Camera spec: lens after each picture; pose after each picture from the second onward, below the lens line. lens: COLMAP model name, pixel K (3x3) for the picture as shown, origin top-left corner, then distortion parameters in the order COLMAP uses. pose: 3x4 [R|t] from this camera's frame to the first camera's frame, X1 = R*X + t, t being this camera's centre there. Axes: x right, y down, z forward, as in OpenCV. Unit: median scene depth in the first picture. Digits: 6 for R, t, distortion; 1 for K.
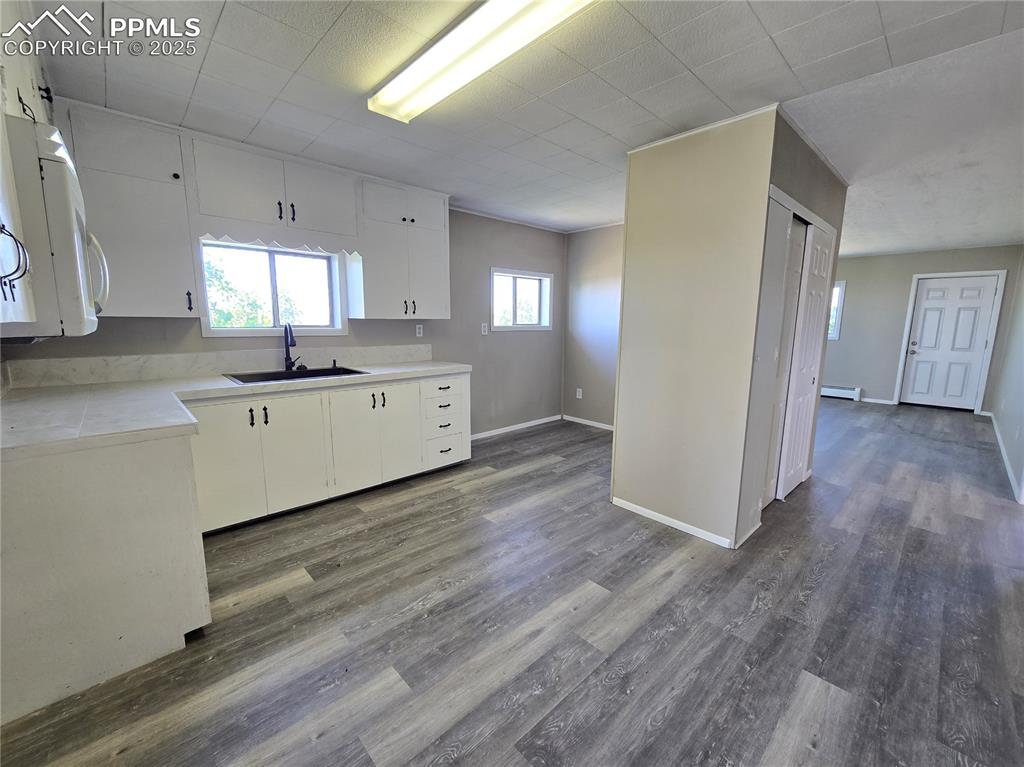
lens RADIAL K [[420.2, 0, 510.3], [0, 420.2, 383.8], [0, 0, 1]] dist [0.001580, 0.000016]
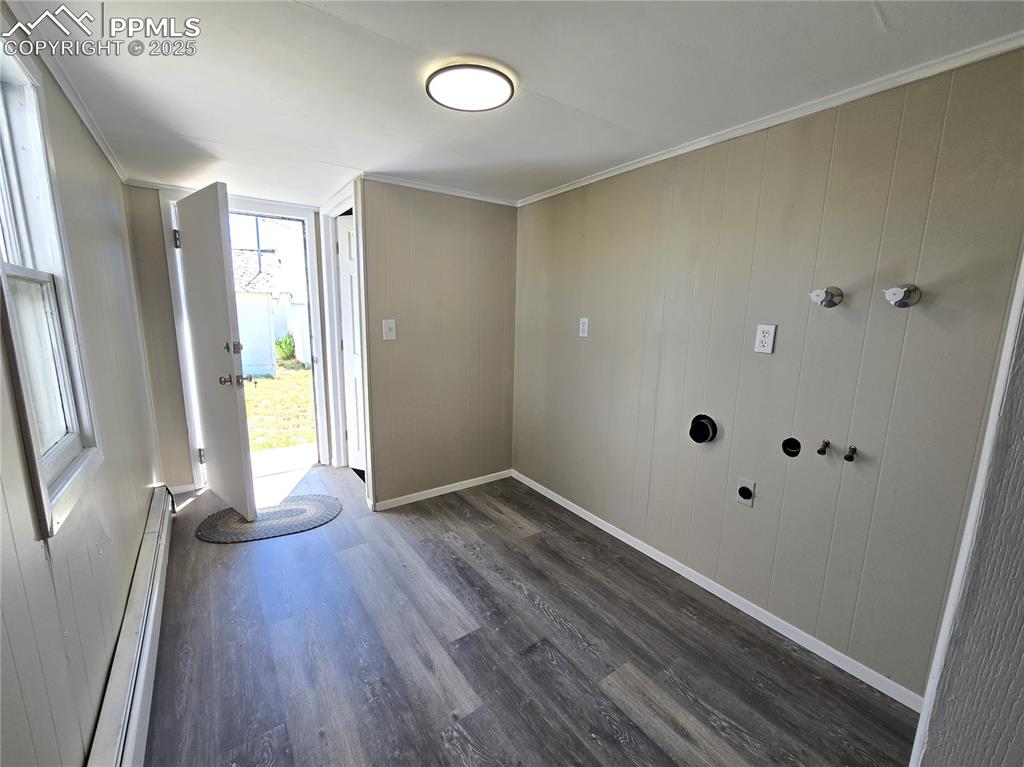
lens RADIAL K [[420.2, 0, 509.7], [0, 420.2, 385.8], [0, 0, 1]] dist [0.001580, 0.000016]
pose [[-0.127431, 0.166332, -0.977801, 1.013112], [-0.168822, 0.967815, 0.186635, -0.229642], [0.977374, 0.188858, -0.095249, 1.501705]]
